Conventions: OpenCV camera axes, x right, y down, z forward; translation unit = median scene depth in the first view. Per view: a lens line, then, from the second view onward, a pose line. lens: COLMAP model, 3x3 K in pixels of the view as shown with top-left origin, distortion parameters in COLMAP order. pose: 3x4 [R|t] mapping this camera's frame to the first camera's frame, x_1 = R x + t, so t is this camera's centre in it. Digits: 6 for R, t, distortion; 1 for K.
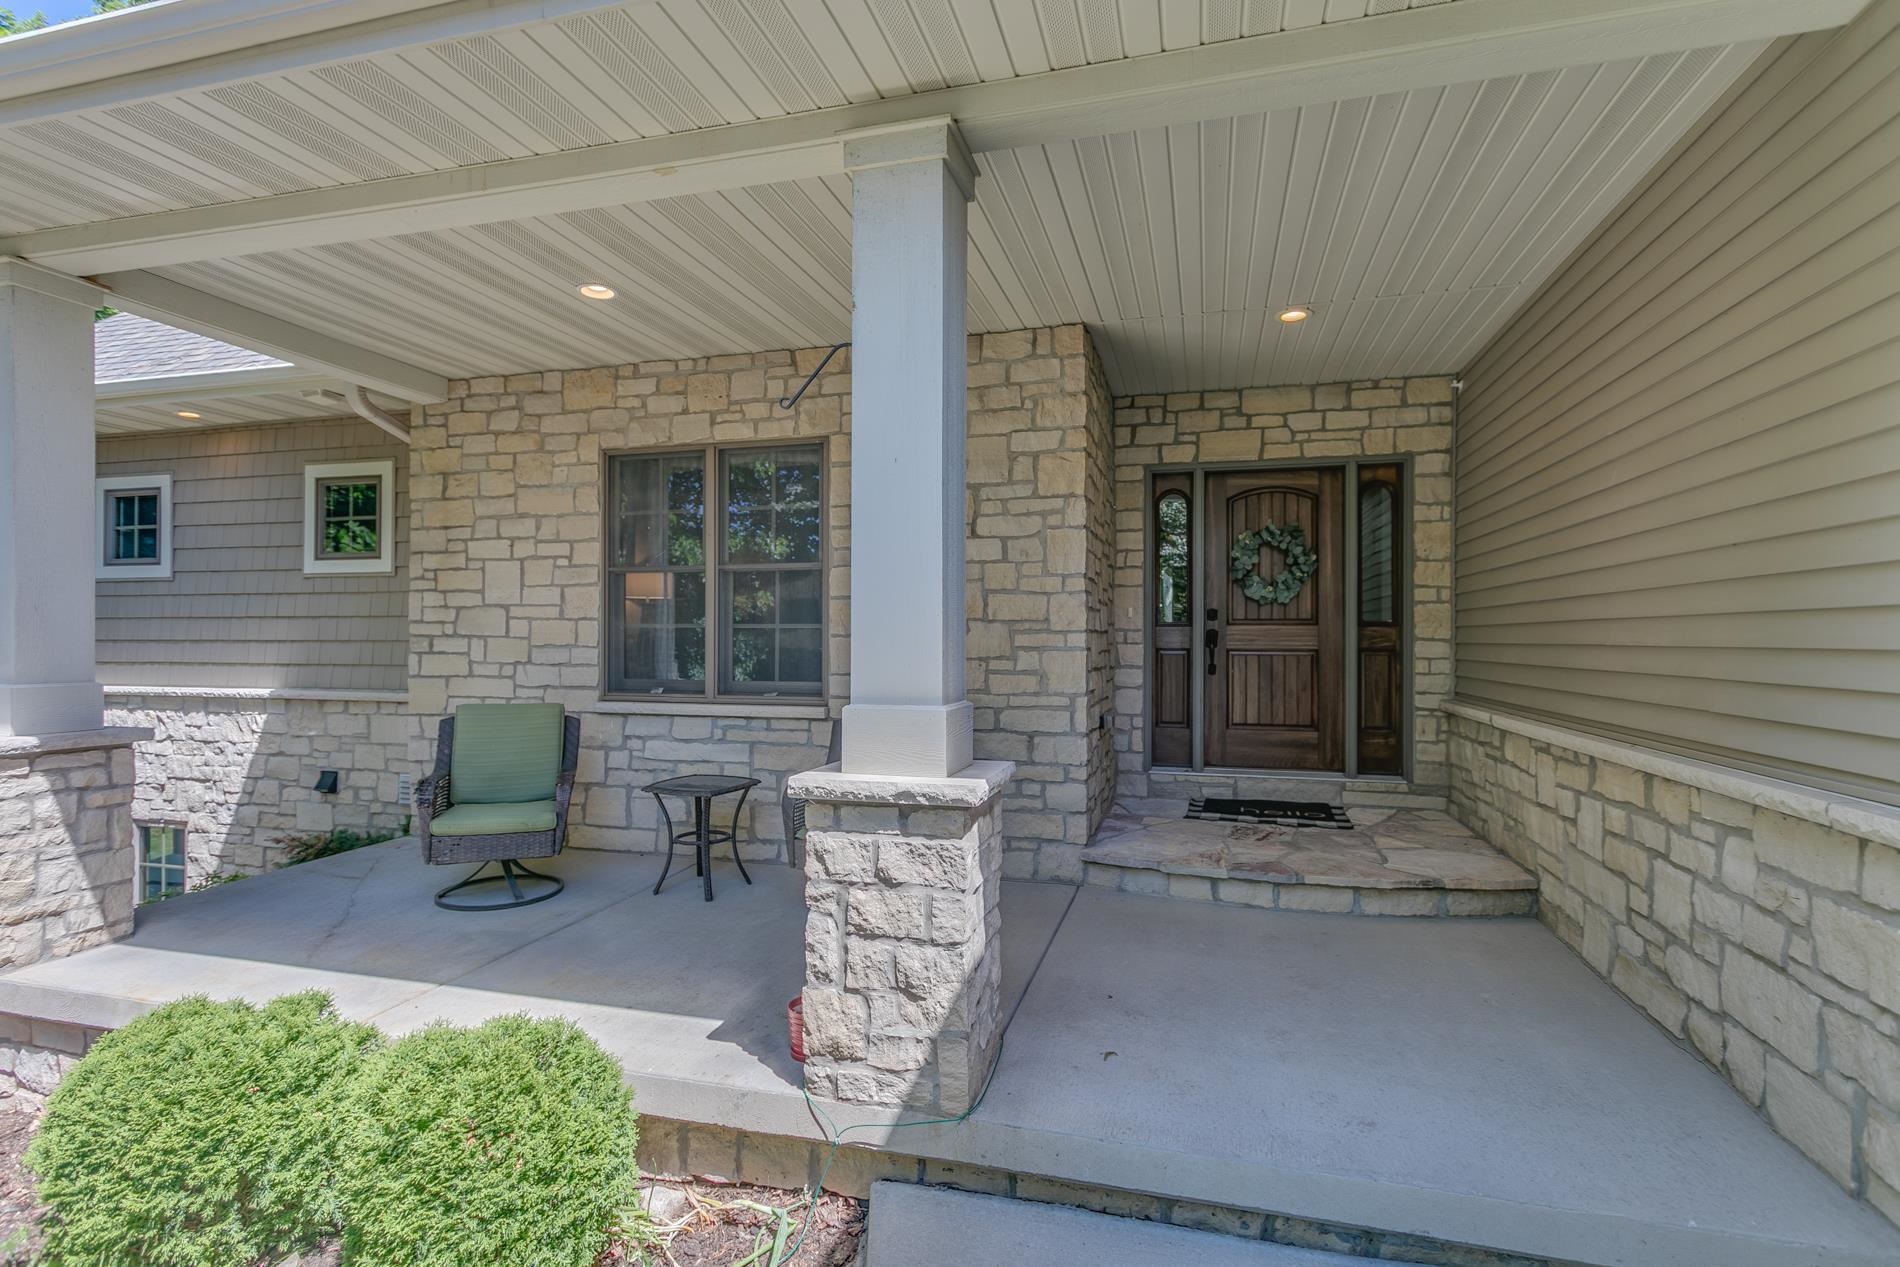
lens RADIAL K [[879.3, 0, 949.9], [0, 879.3, 635.6], [0, 0, 1]] dist [0.004481, 0.001407]
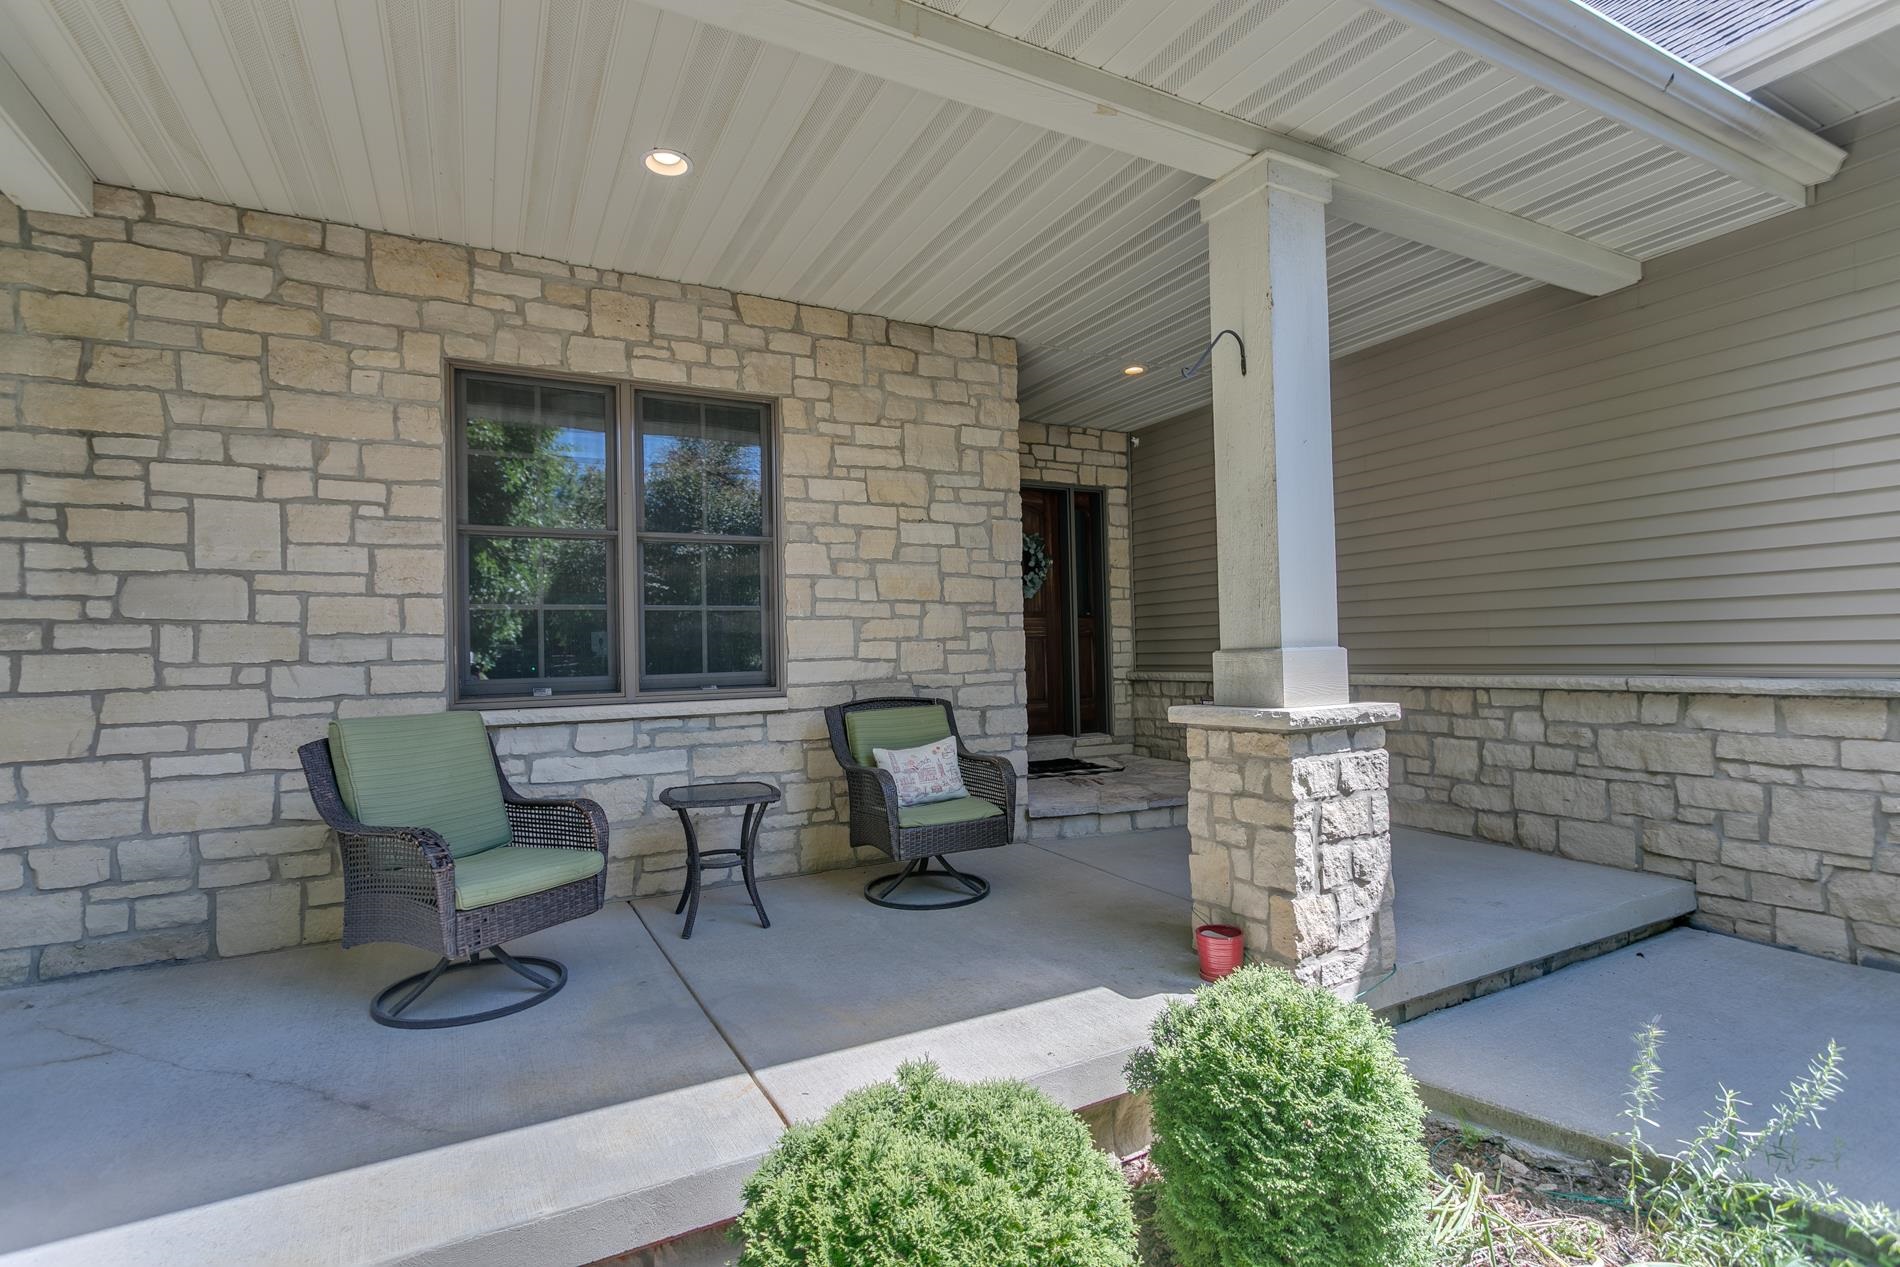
lens RADIAL K [[879.3, 0, 897.2], [0, 879.3, 635.9], [0, 0, 1]] dist [0.004481, 0.001407]
pose [[0.742598, -0.005031, 0.669719, -0.648539], [0.023125, 0.999568, -0.018133, 0.037018], [-0.669338, 0.028953, 0.742393, 0.251262]]
